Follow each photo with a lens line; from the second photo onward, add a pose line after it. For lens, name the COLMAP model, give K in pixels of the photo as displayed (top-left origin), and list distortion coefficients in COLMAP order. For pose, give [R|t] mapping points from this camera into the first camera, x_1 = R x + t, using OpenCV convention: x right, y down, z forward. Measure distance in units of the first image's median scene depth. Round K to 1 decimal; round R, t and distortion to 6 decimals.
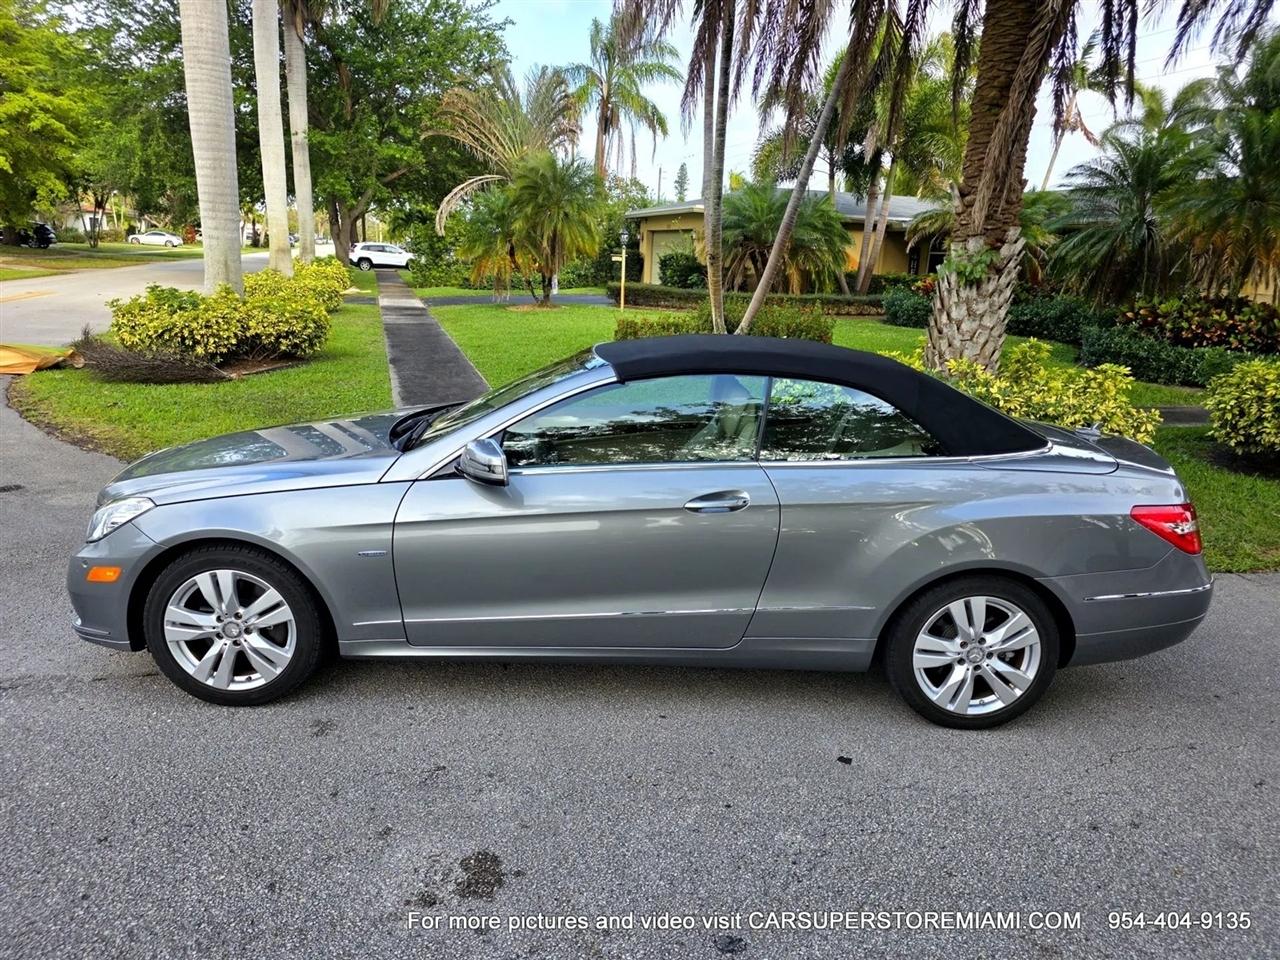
lens RADIAL K [[845.5, 0, 633.3], [0, 845.5, 501.5], [0, 0, 1]] dist [0.057930, -0.053248]
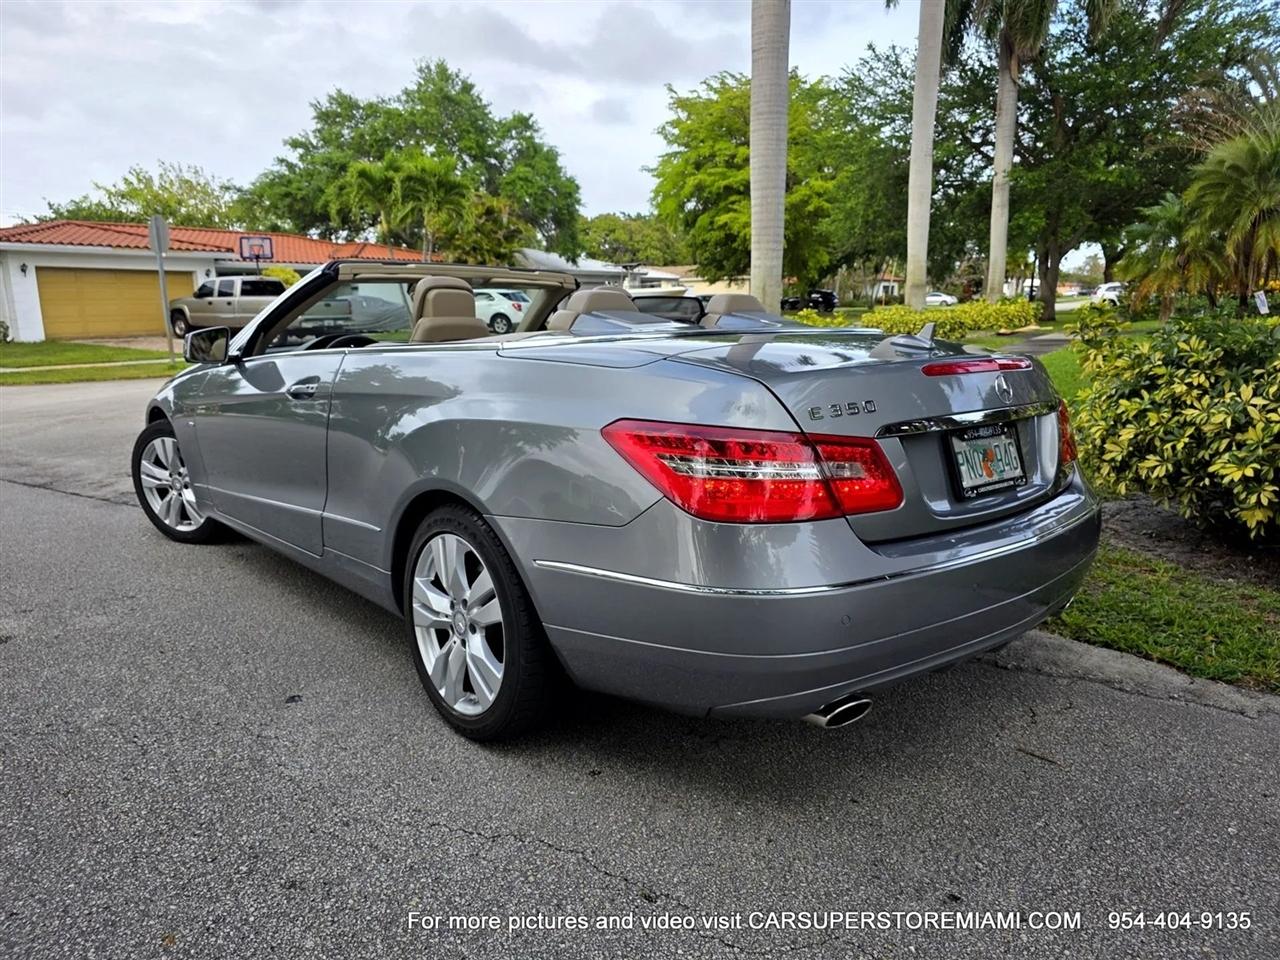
lens RADIAL K [[862.0, 0, 631.7], [0, 862.0, 473.1], [0, 0, 1]] dist [0.038867, -0.035083]
pose [[0.657872, 0.087265, -0.748057, 0.290456], [-0.161415, 0.986521, -0.026872, 0.016231], [0.735628, 0.138426, 0.663091, 0.178903]]
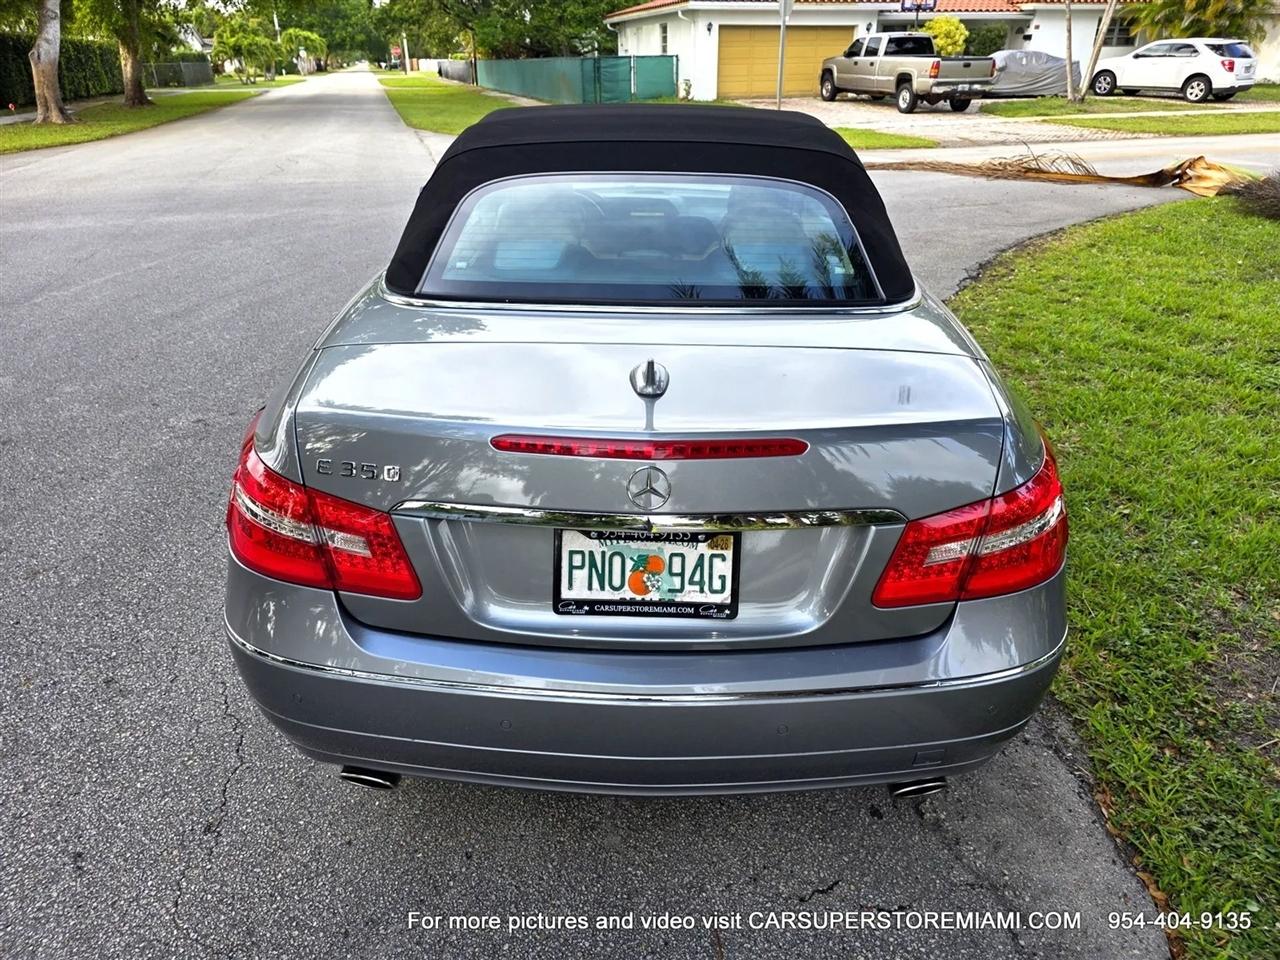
lens RADIAL K [[860.8, 0, 636.2], [0, 860.8, 484.9], [0, 0, 1]] dist [0.037024, -0.032245]
pose [[-0.011431, 0.397198, -0.917662, 0.316269], [-0.265902, 0.883472, 0.385712, -0.063838], [0.963932, 0.248417, 0.095516, 0.336816]]
